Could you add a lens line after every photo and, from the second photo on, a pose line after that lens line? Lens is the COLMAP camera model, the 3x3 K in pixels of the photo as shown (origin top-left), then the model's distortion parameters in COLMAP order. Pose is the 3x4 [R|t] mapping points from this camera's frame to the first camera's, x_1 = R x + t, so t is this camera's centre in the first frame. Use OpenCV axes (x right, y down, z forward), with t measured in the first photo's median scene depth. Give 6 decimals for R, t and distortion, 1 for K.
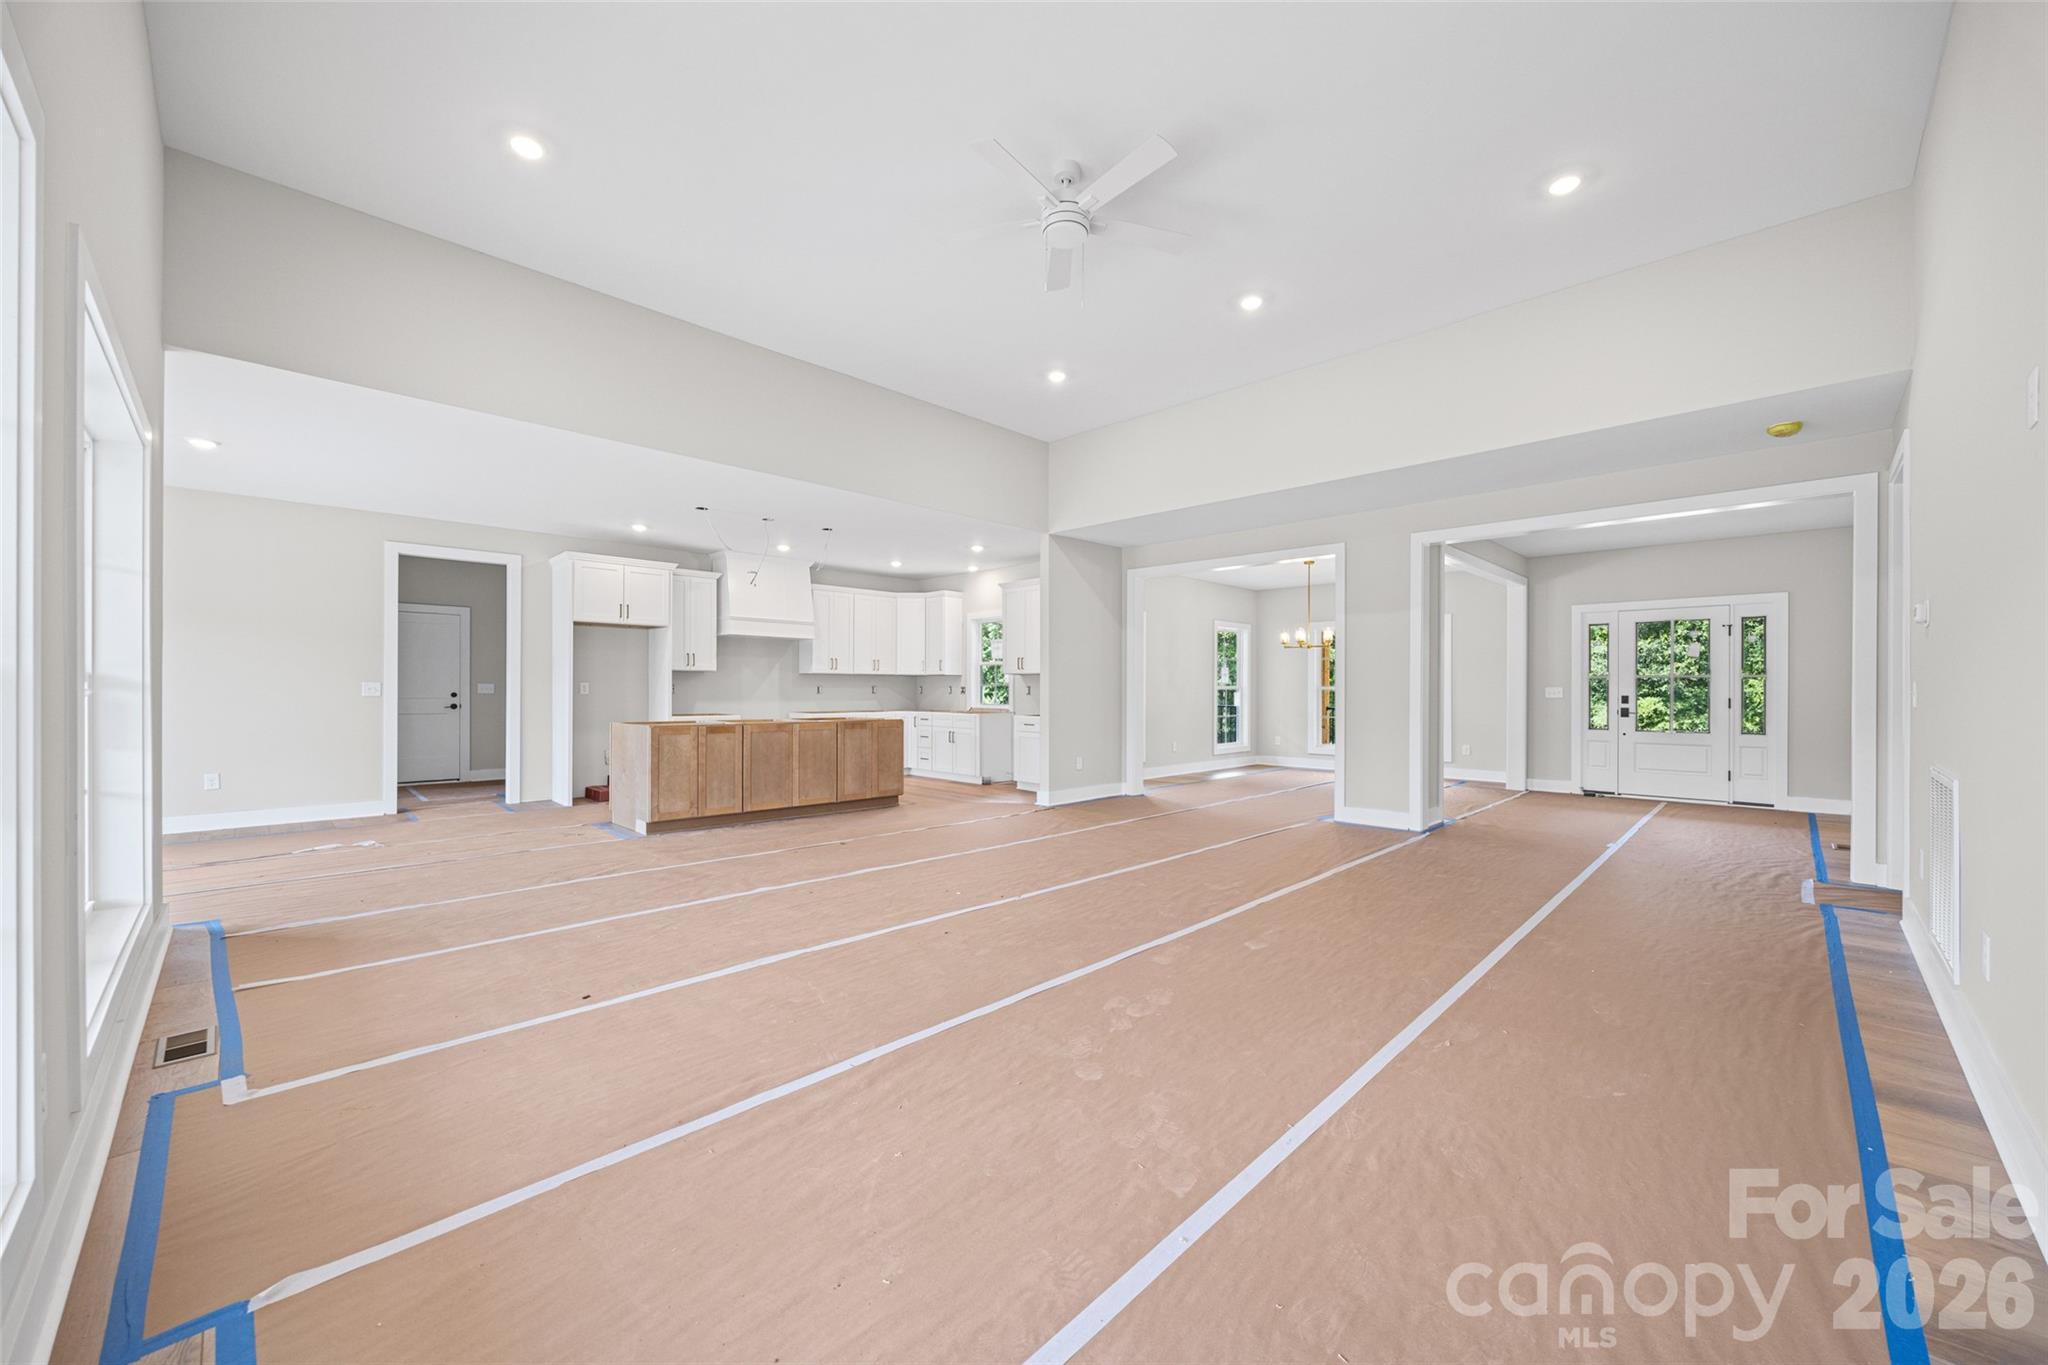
lens RADIAL K [[779.6, 0, 1027.0], [0, 779.6, 690.3], [0, 0, 1]] dist [-0.006664, 0.000355]
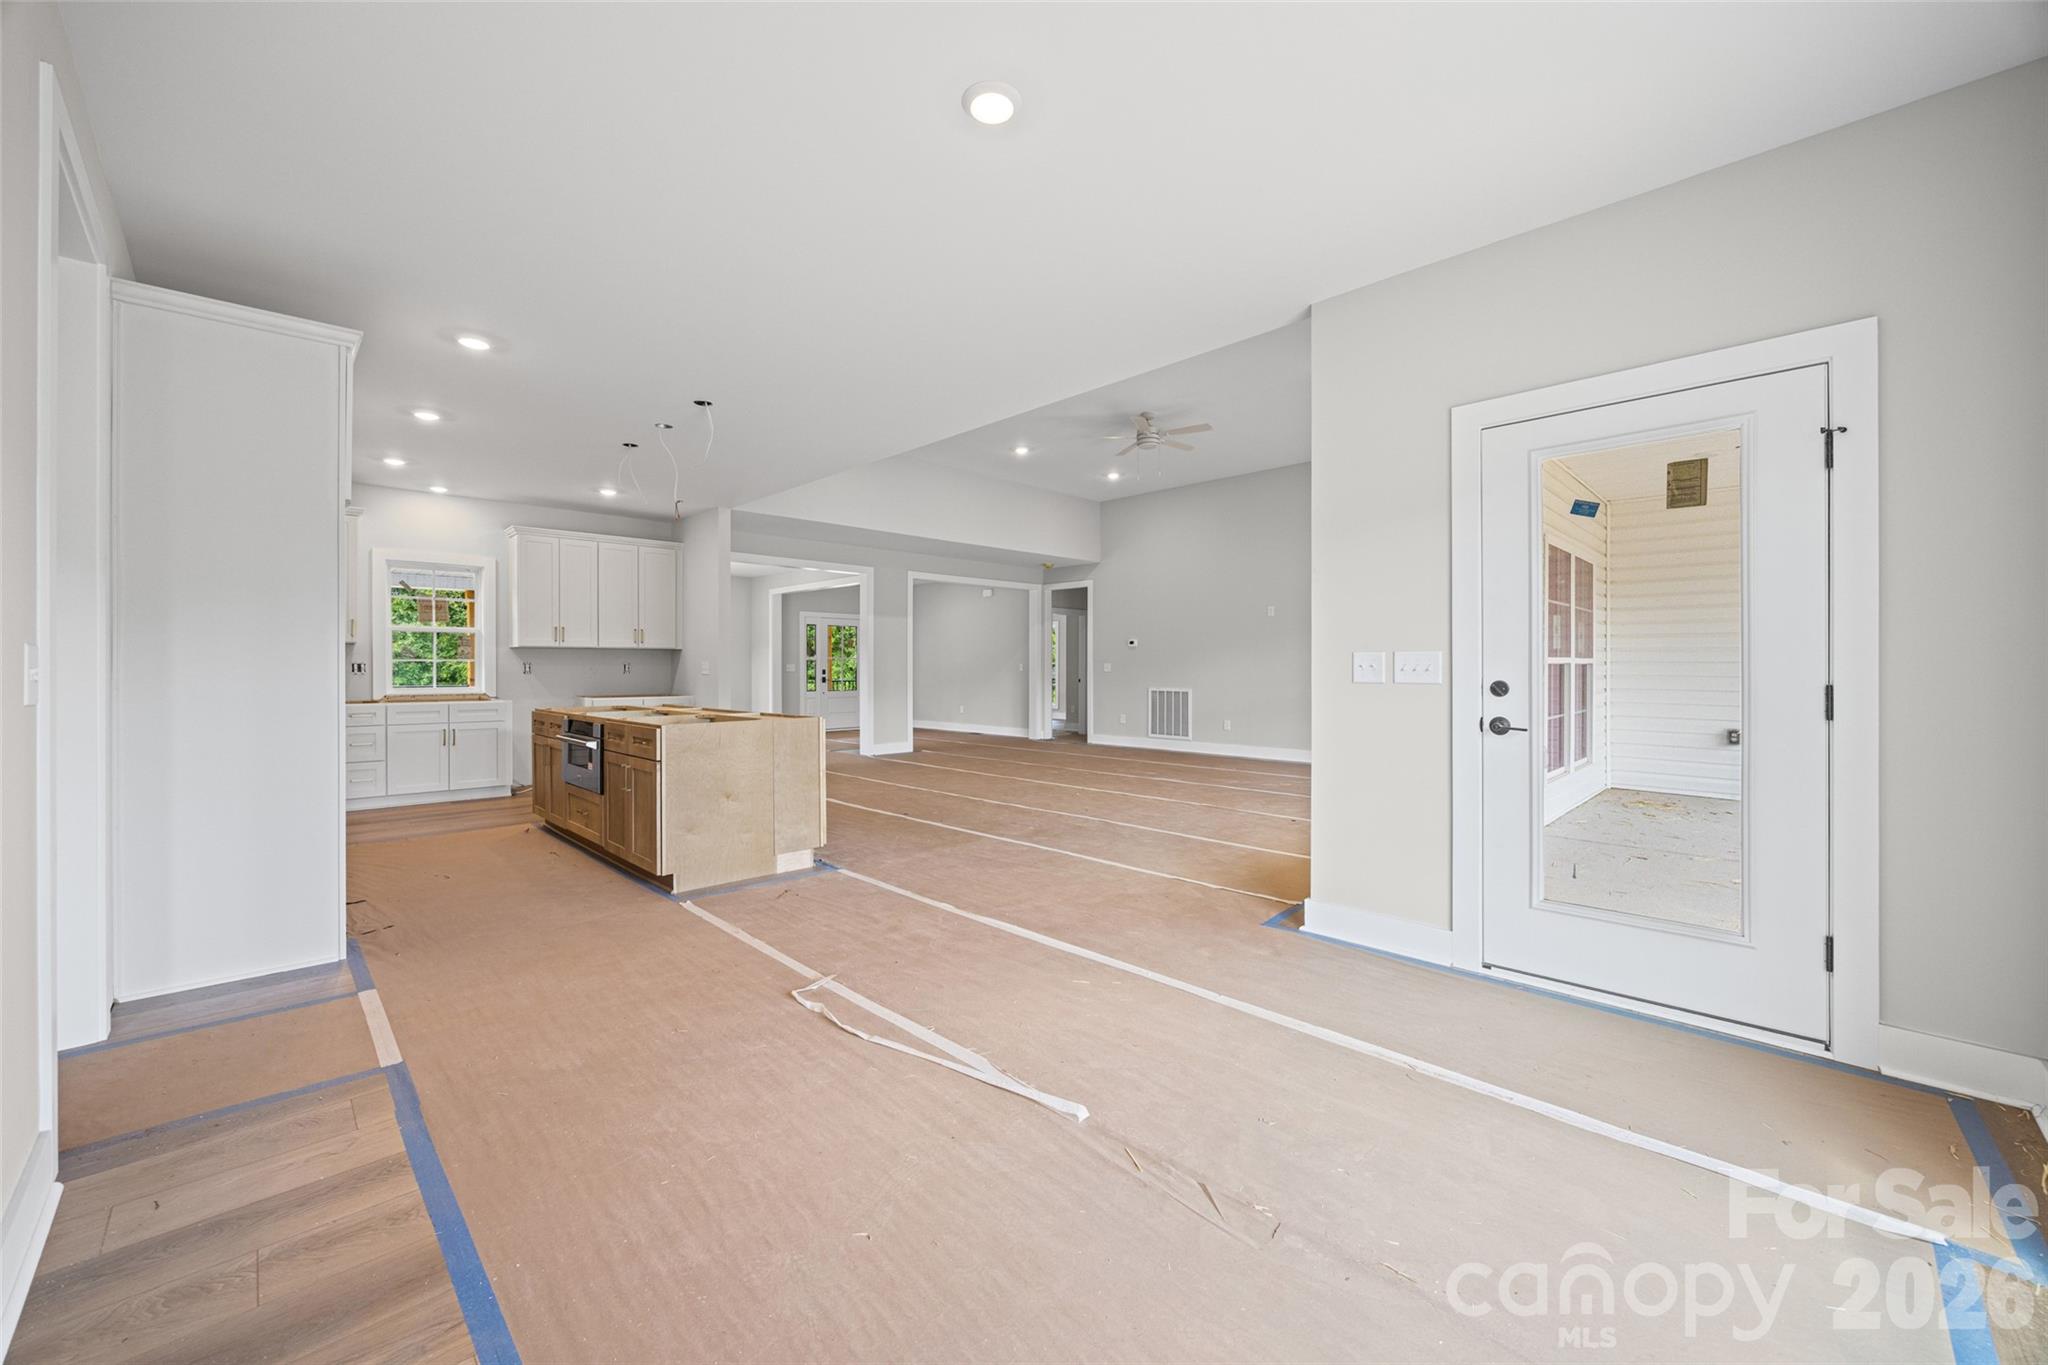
lens RADIAL K [[779.6, 0, 1012.8], [0, 779.6, 673.1], [0, 0, 1]] dist [-0.006664, 0.000355]
pose [[0.015906, -0.010084, 0.999823, -0.879485], [-0.000023, 0.999949, 0.010086, -0.002809], [-0.999873, -0.000184, 0.015905, 0.574936]]
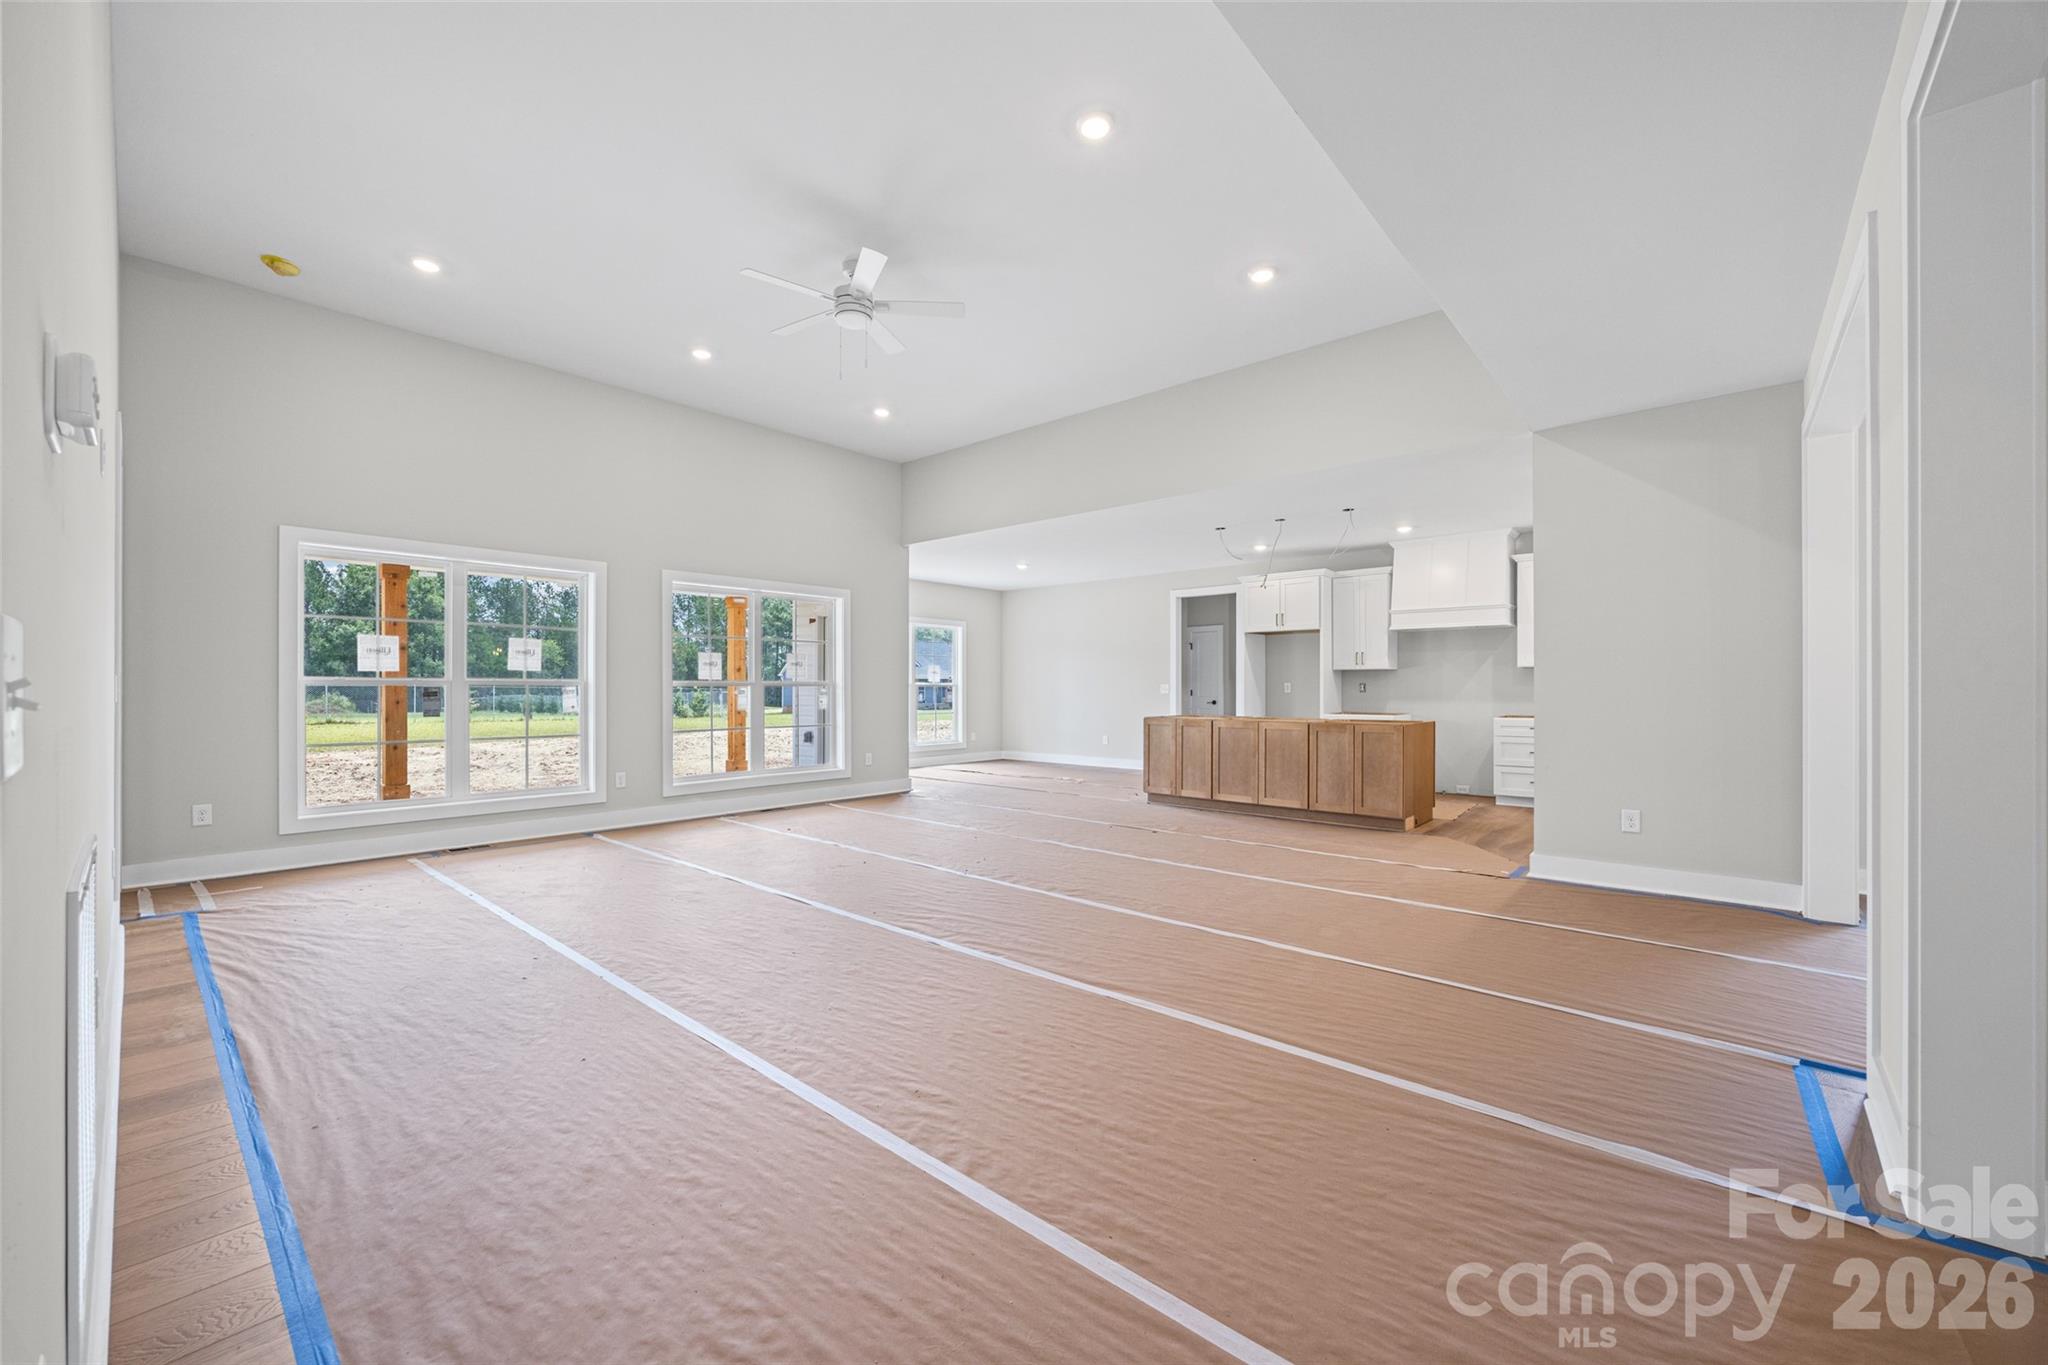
lens RADIAL K [[779.6, 0, 1022.2], [0, 779.6, 692.8], [0, 0, 1]] dist [-0.006664, 0.000355]
pose [[0.053632, 0.003619, -0.998554, 0.559625], [0.002003, 0.999991, 0.003732, 0.000238], [0.998559, -0.002200, 0.053625, 0.521731]]
